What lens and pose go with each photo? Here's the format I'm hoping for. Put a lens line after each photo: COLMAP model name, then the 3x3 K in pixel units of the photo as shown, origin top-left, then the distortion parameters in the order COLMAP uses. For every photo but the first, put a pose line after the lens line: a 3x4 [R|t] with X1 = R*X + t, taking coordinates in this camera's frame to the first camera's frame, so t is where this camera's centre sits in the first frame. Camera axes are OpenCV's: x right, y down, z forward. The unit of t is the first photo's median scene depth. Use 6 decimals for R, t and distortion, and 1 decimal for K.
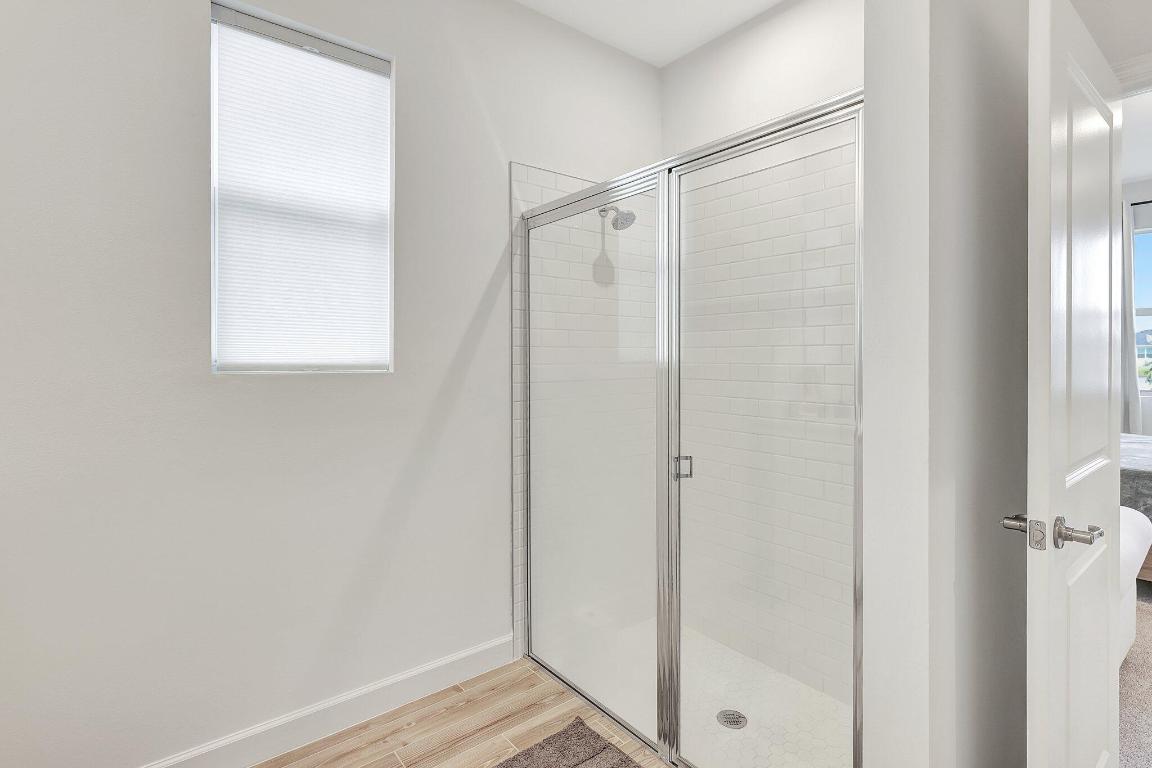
lens RADIAL K [[542.4, 0, 576.0], [0, 542.4, 384.0], [0, 0, 1]] dist [0.001077, -0.000128]
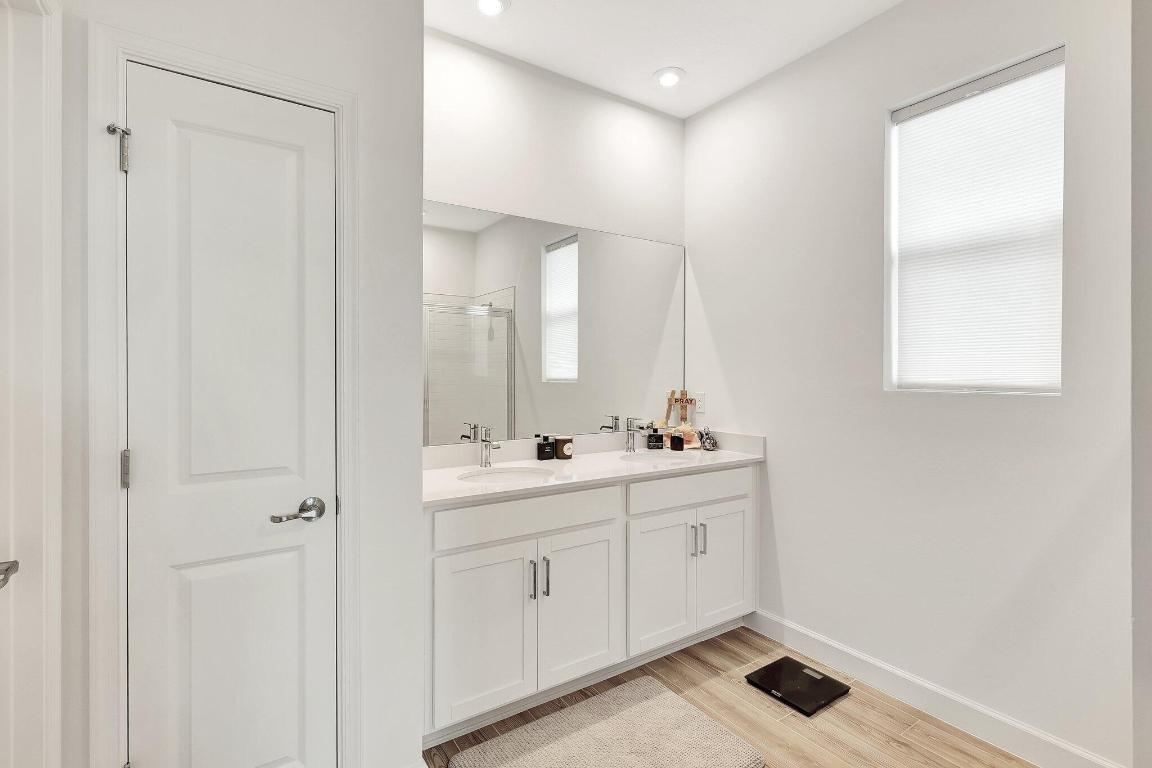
lens RADIAL K [[542.4, 0, 576.0], [0, 542.4, 384.0], [0, 0, 1]] dist [0.001077, -0.000128]
pose [[-0.064379, 0.006555, -0.997904, 0.637007], [-0.047097, 0.998844, 0.009599, -0.012180], [0.996814, 0.047616, -0.063996, 0.304268]]
